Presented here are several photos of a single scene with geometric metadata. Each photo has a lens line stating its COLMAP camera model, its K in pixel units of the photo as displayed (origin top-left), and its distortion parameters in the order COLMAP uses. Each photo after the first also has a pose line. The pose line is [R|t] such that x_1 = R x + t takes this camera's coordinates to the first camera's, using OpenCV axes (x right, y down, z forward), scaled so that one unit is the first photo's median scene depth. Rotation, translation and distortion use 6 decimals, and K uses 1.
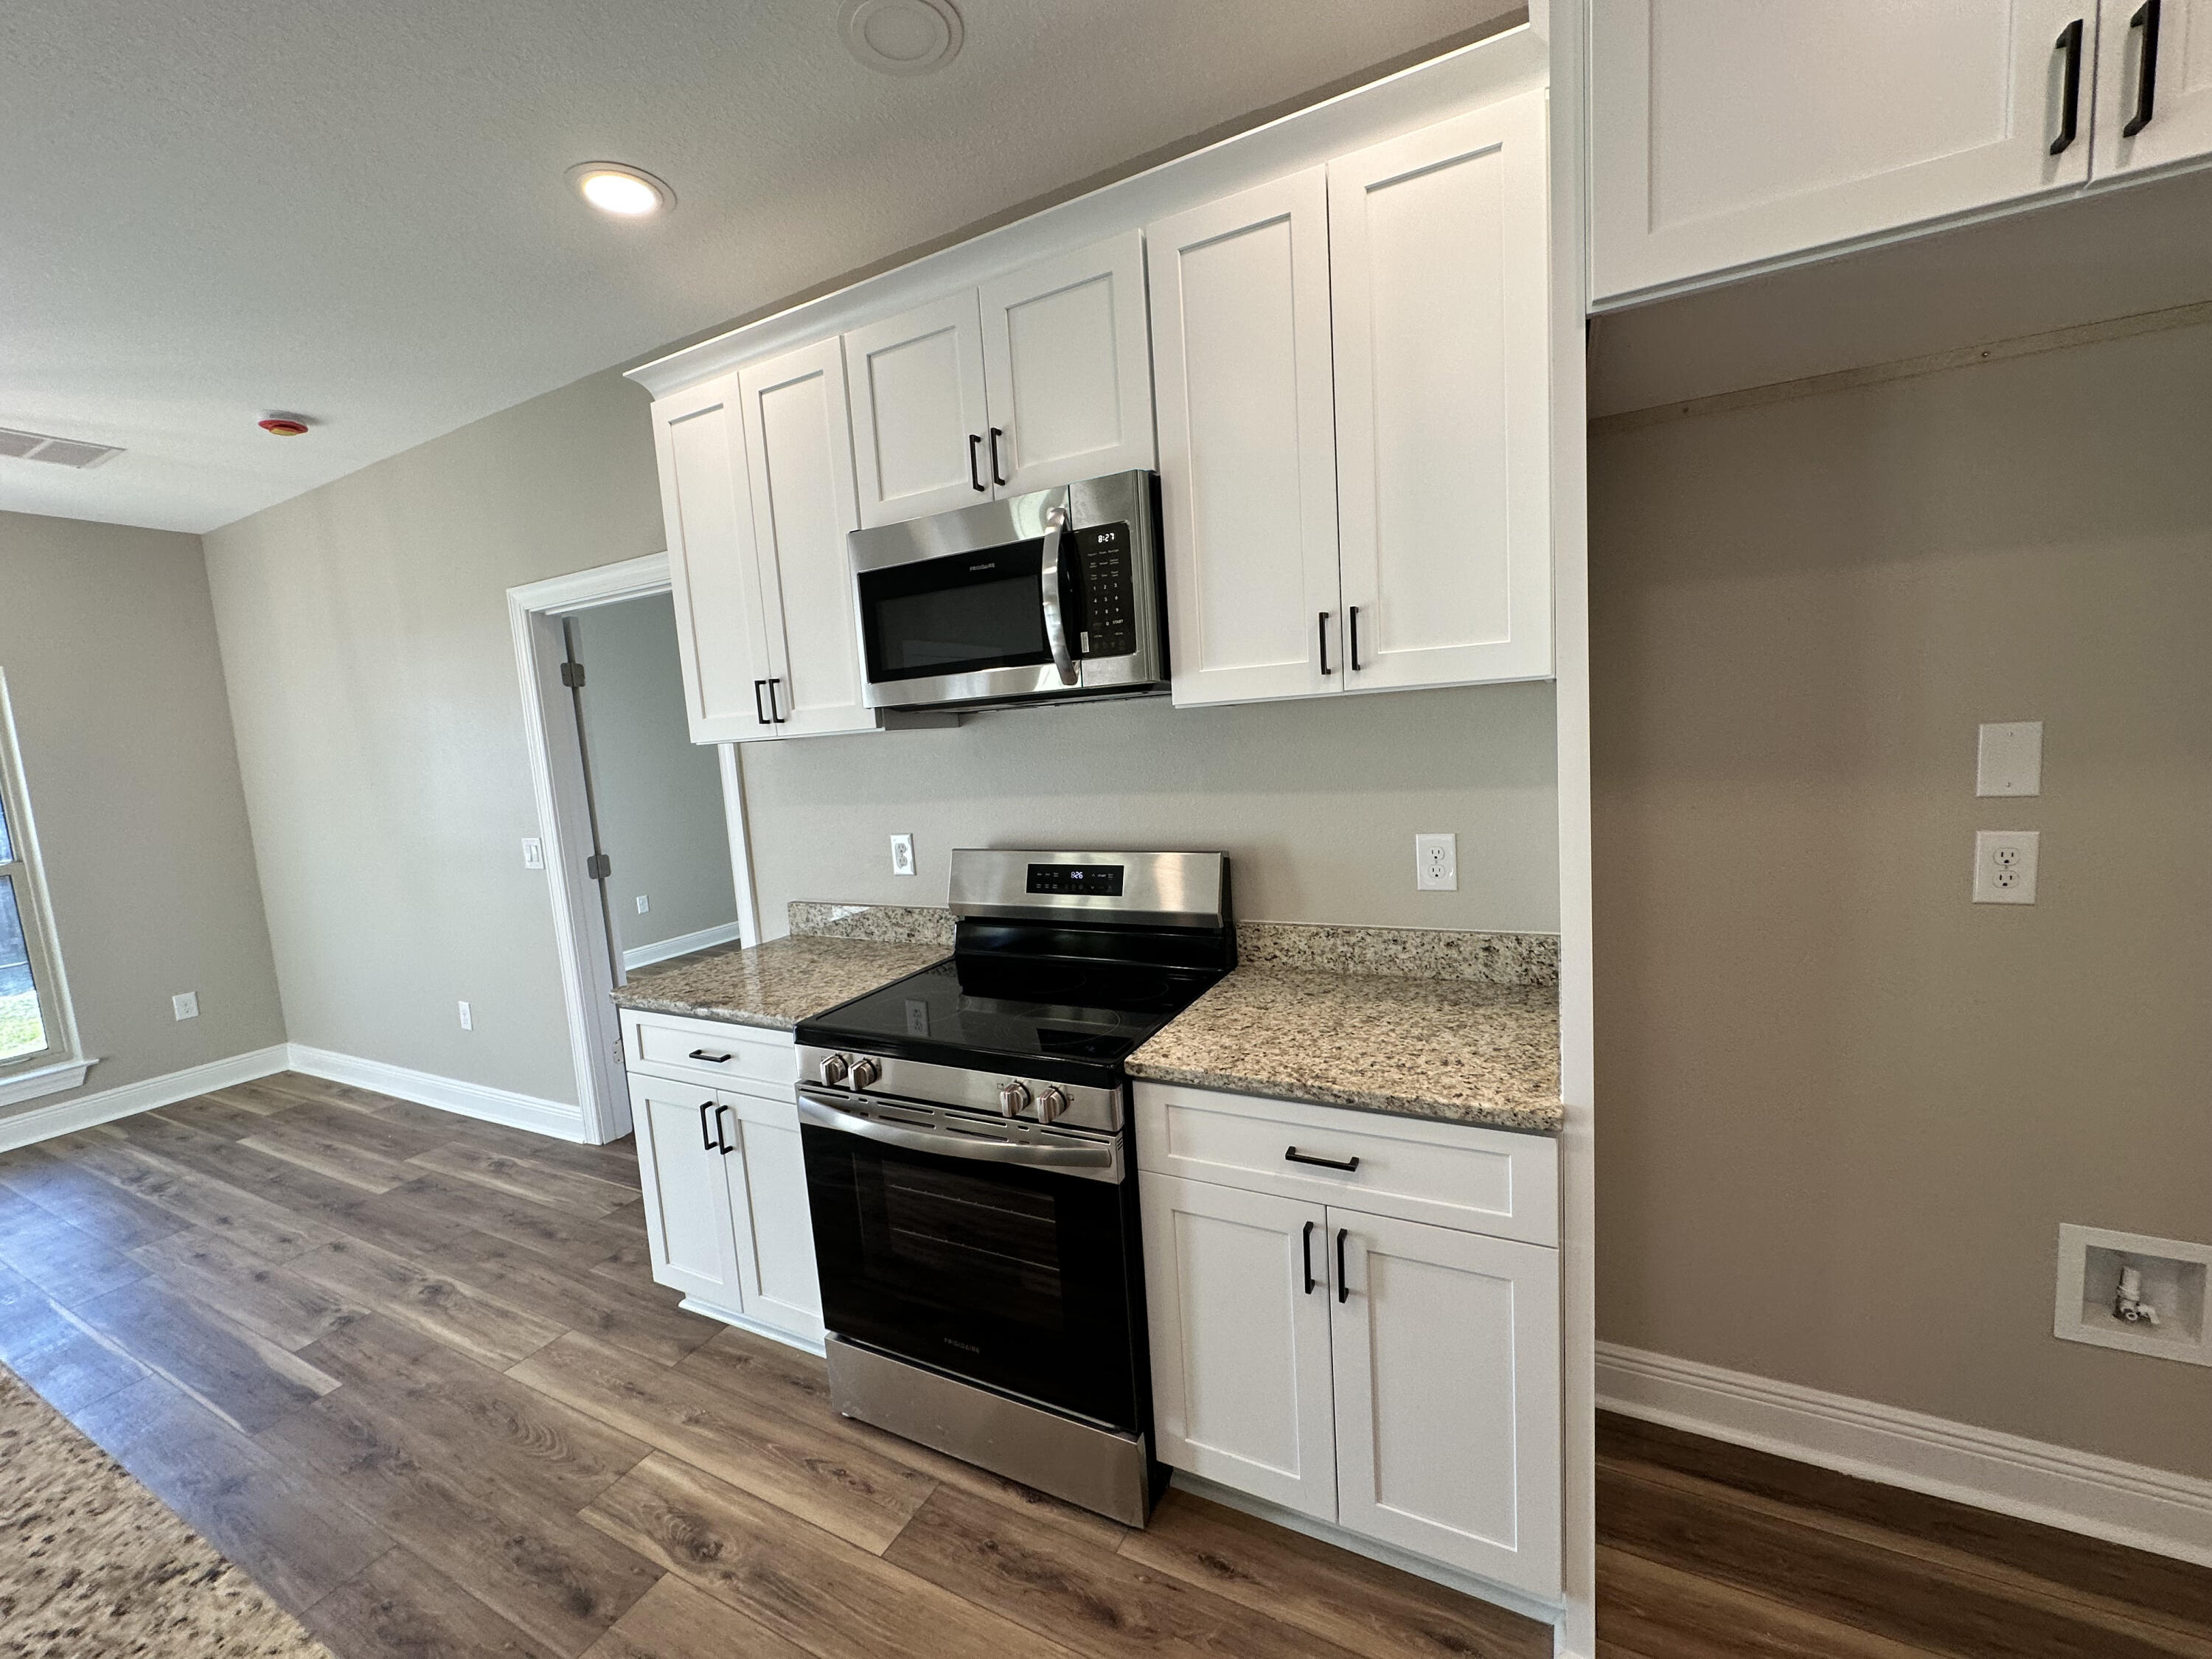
lens RADIAL K [[881.4, 0, 1106.0], [0, 881.4, 829.5], [0, 0, 1]] dist [-0.000623, -0.000401]
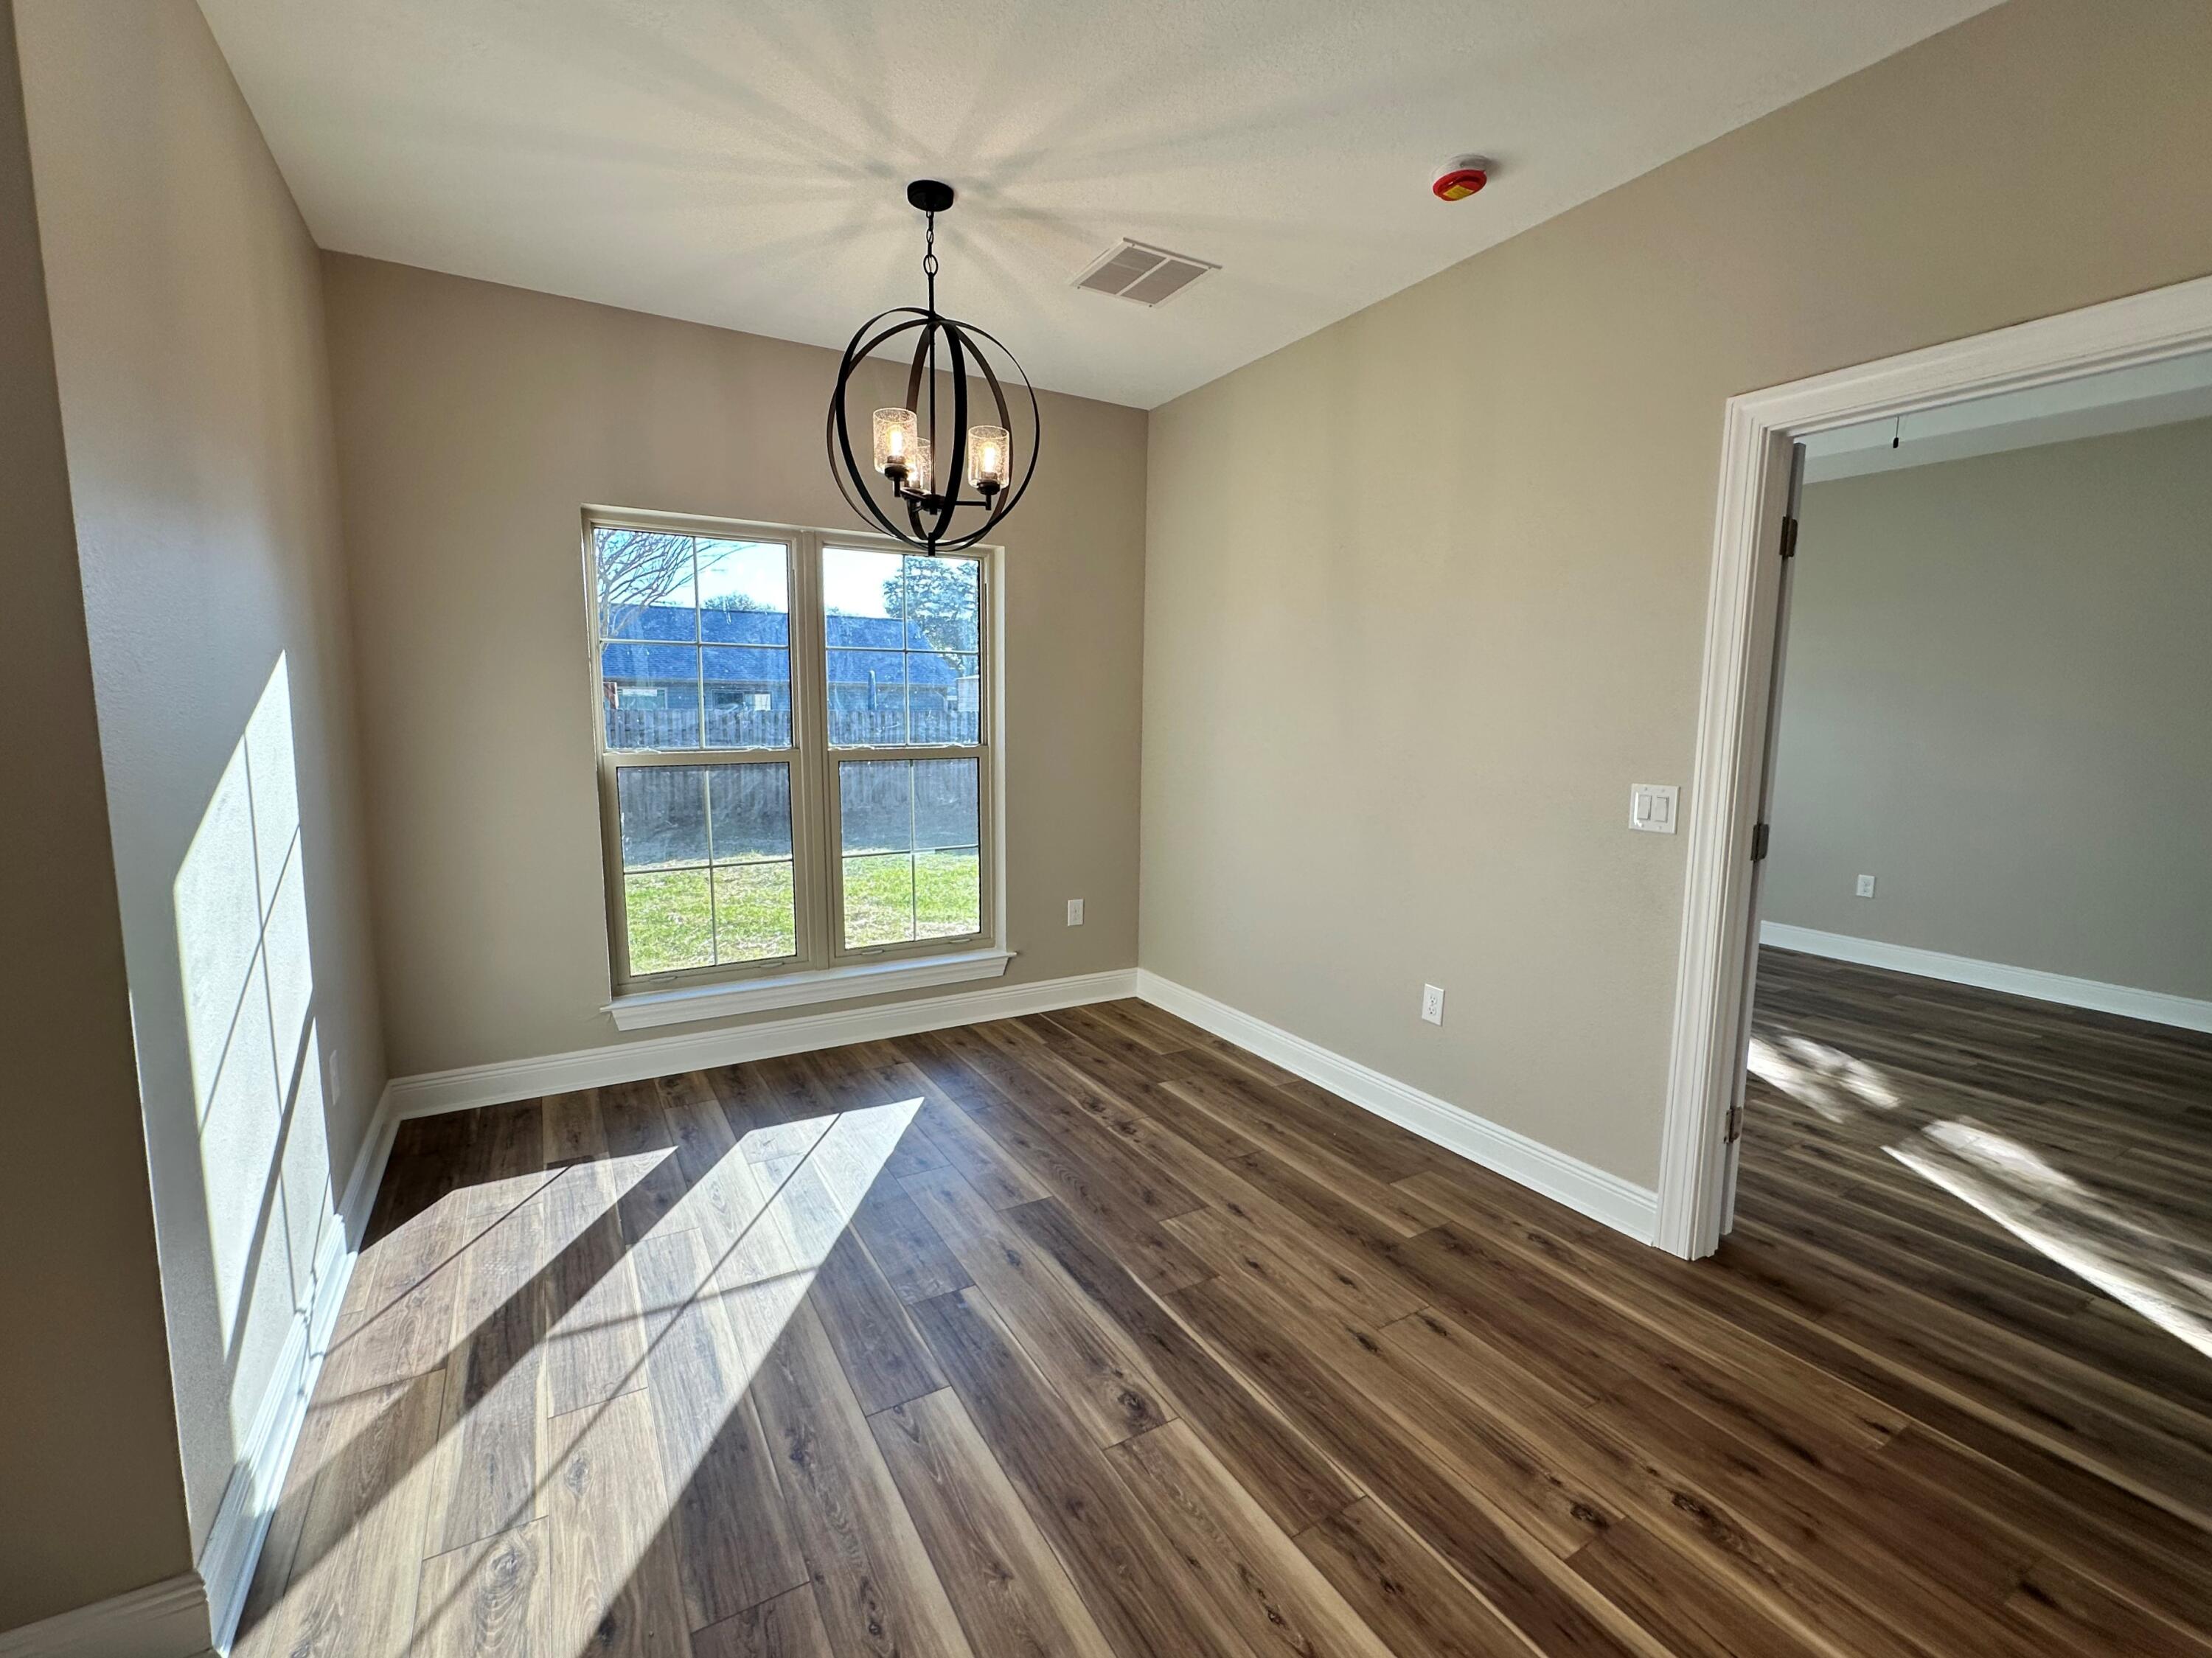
lens RADIAL K [[960.7, 0, 1106.0], [0, 960.7, 829.0], [0, 0, 1]] dist [-0.001536, -0.000193]
pose [[0.844068, 0.143247, -0.516750, -1.126577], [-0.126861, 0.989647, 0.067122, 0.084226], [0.521015, 0.008900, 0.853501, 0.288472]]
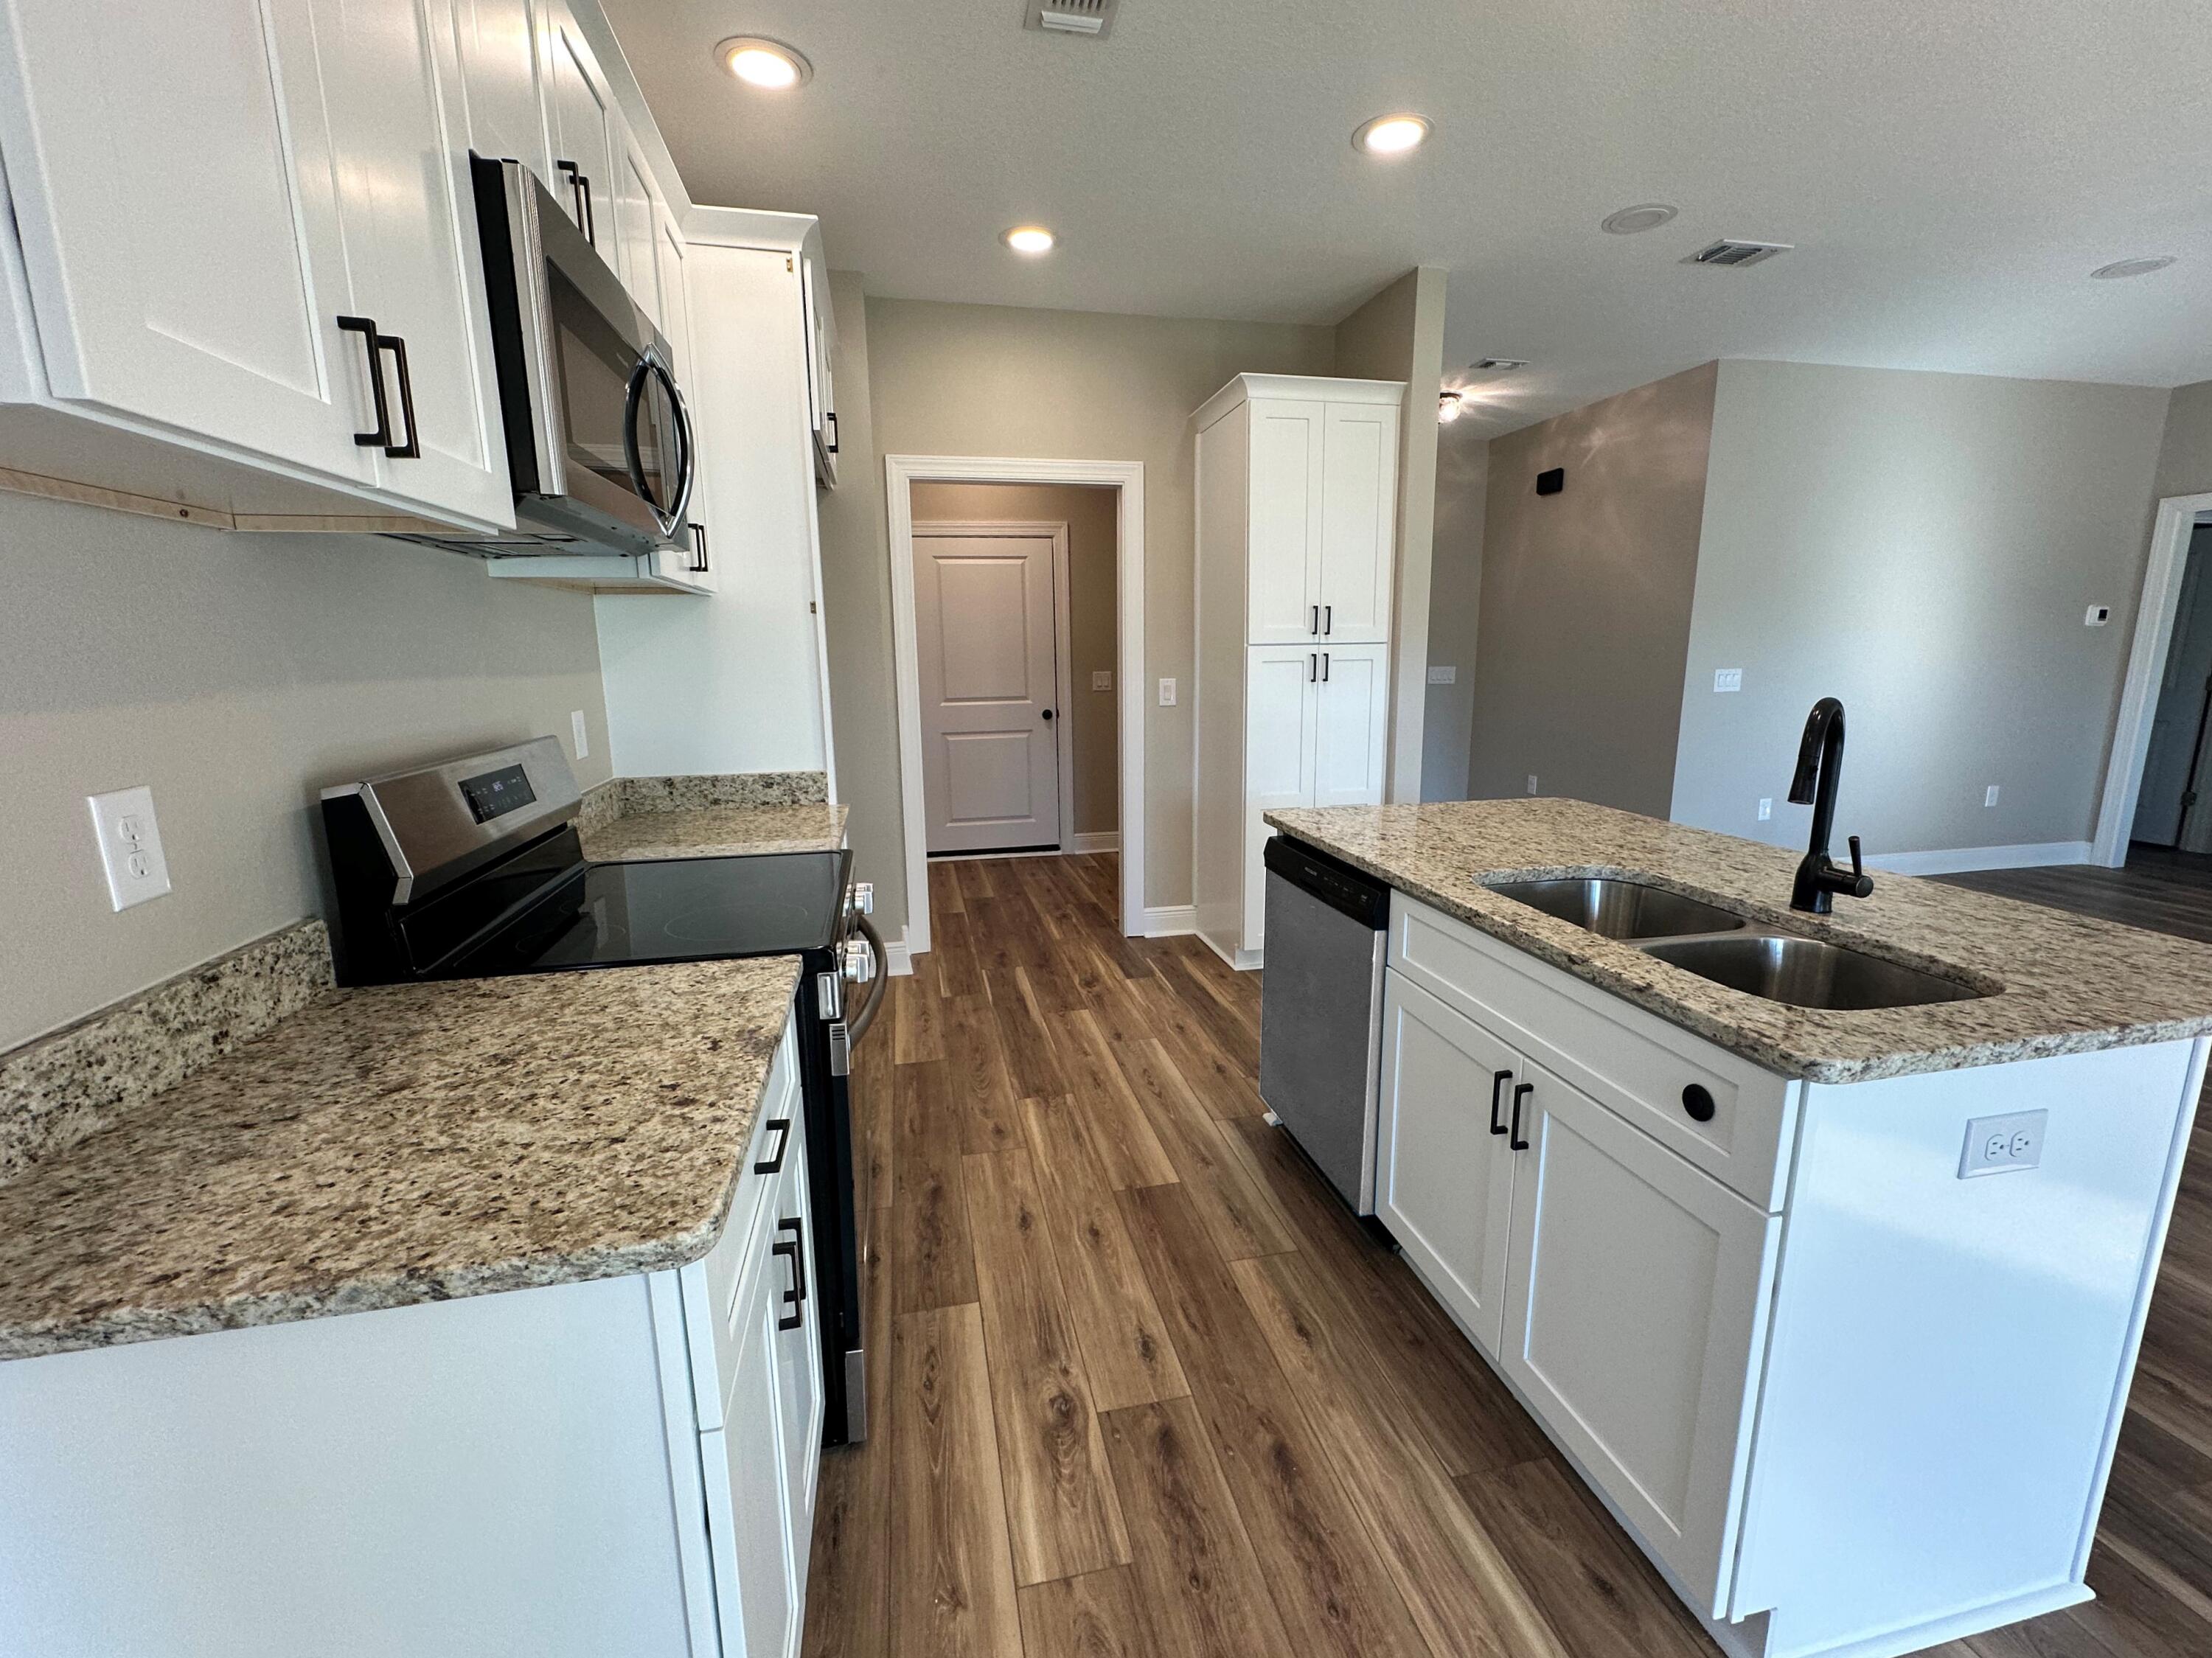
lens RADIAL K [[930.0, 0, 1106.0], [0, 930.0, 829.0], [0, 0, 1]] dist [-0.002229, 0.000008]
pose [[-0.634659, -0.076543, 0.768992, -1.069194], [0.137299, 0.968083, 0.209675, -0.005549], [-0.760498, 0.238654, -0.603893, 1.249843]]
